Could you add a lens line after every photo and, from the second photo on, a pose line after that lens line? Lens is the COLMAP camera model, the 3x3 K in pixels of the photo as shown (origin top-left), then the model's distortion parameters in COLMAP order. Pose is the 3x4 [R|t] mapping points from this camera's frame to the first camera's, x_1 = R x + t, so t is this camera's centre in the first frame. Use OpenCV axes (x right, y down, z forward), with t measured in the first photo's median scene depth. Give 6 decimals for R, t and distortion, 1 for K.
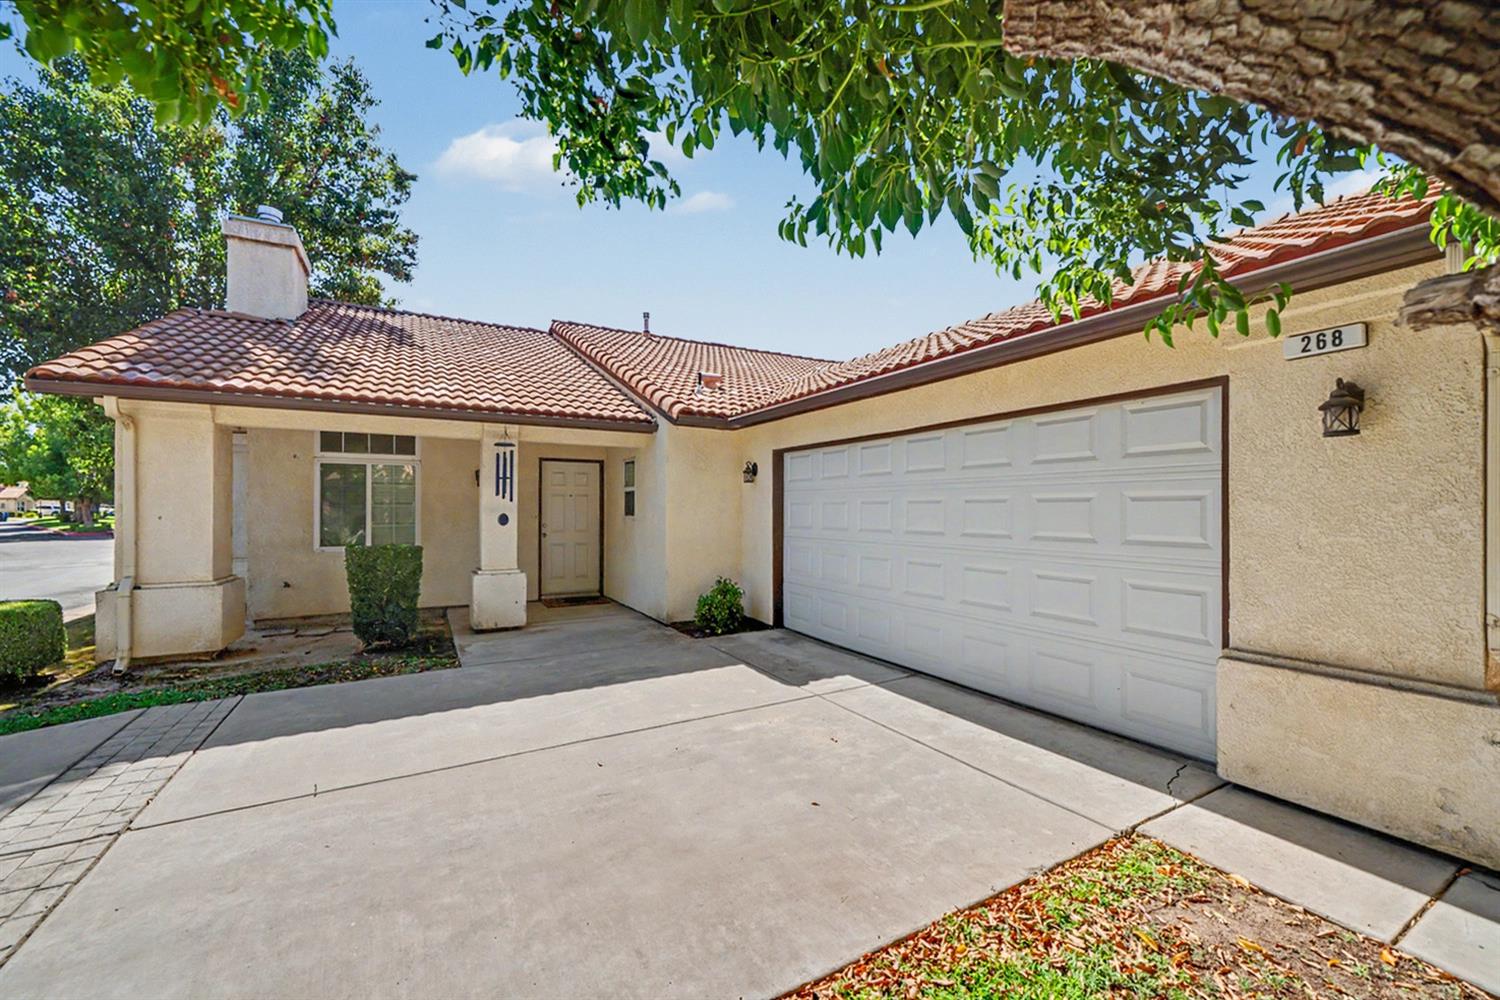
lens RADIAL K [[603.5, 0, 750.0], [0, 603.5, 500.0], [0, 0, 1]] dist [-0.000937, -0.000046]
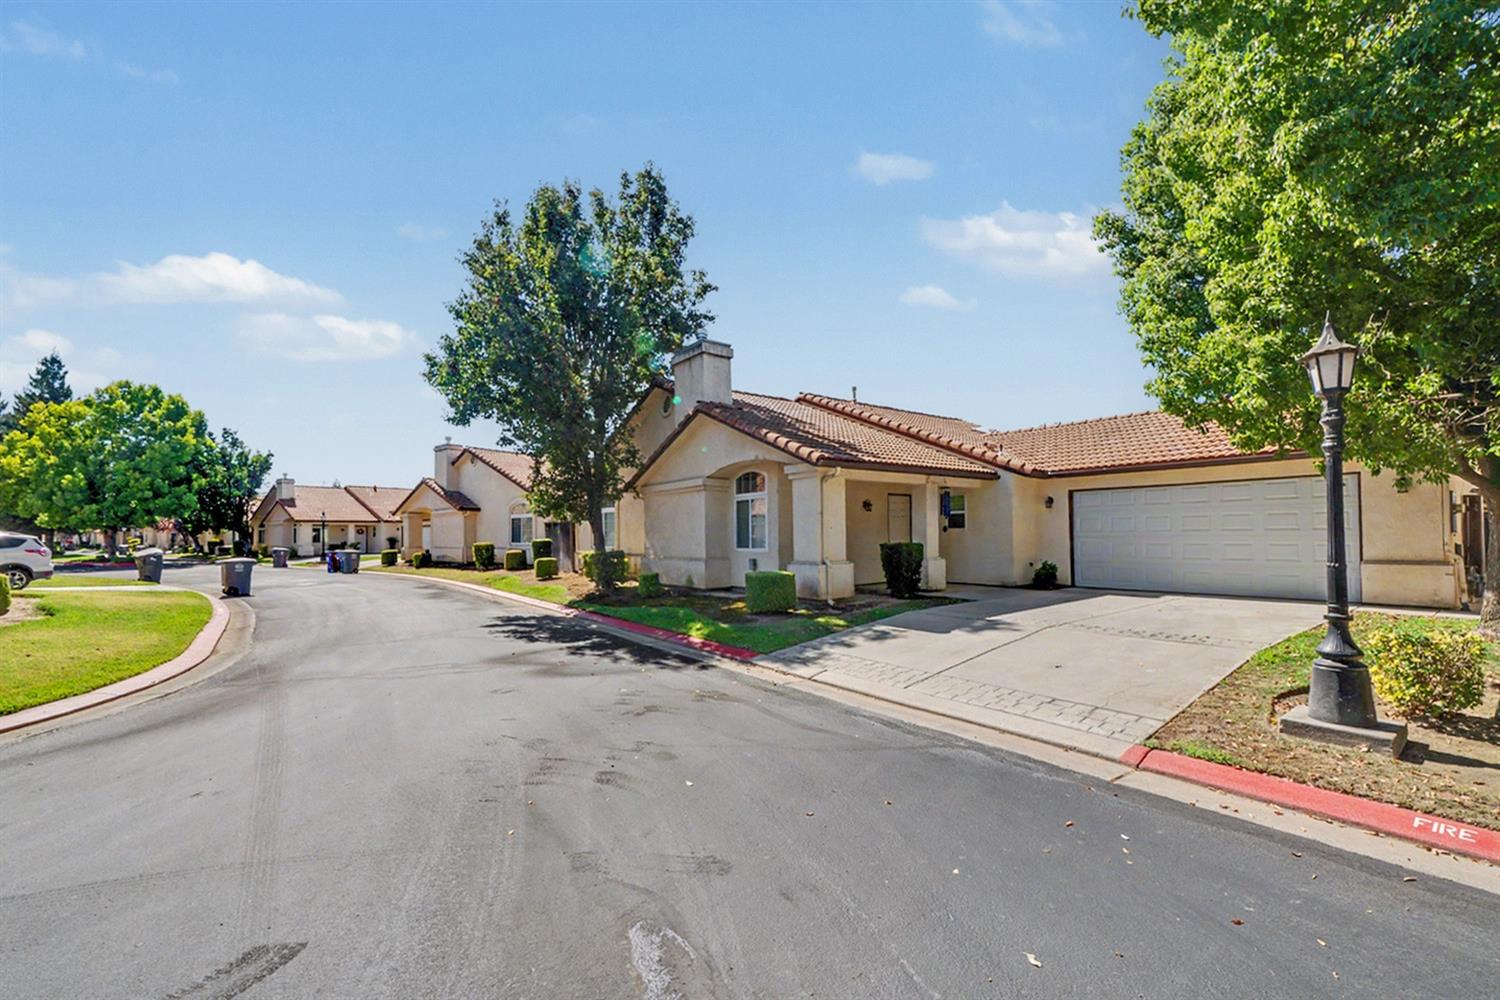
lens RADIAL K [[616.0, 0, 749.2], [0, 616.0, 515.4], [0, 0, 1]] dist [-0.001280, 0.000000]
pose [[0.990570, -0.007836, 0.136781, -1.162760], [0.010150, 0.999817, -0.016224, 0.014995], [-0.136628, 0.017459, 0.990469, -0.711515]]
